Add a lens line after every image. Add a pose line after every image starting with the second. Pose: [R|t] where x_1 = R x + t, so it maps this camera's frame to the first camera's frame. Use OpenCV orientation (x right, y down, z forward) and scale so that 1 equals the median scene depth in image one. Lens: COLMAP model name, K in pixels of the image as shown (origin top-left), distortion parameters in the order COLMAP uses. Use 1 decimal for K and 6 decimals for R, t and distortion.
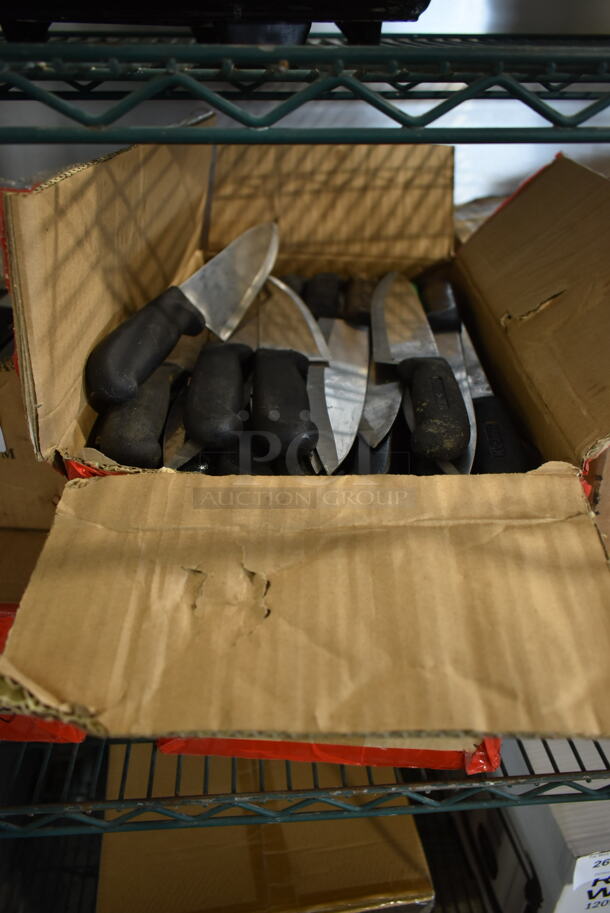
lens RADIAL K [[697.9, 0, 304.5], [0, 697.9, 457.6], [0, 0, 1]] dist [-0.019287, 0.012072]
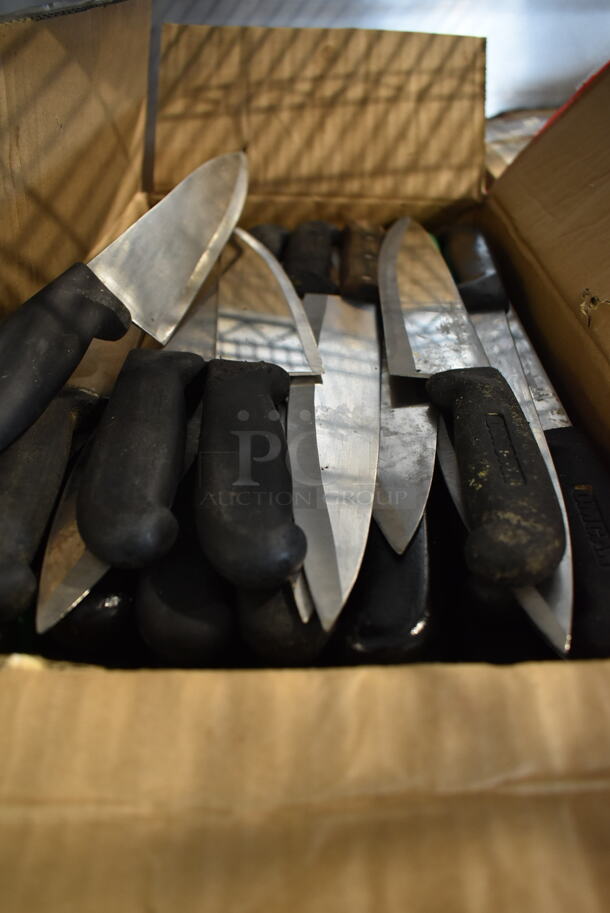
lens RADIAL K [[697.9, 0, 305.8], [0, 697.9, 457.6], [0, 0, 1]] dist [-0.019287, 0.012072]
pose [[0.999658, -0.022600, 0.013124, 0.008949], [0.021154, 0.994614, 0.101462, -0.112591], [-0.015346, -0.101150, 0.994753, 0.297803]]
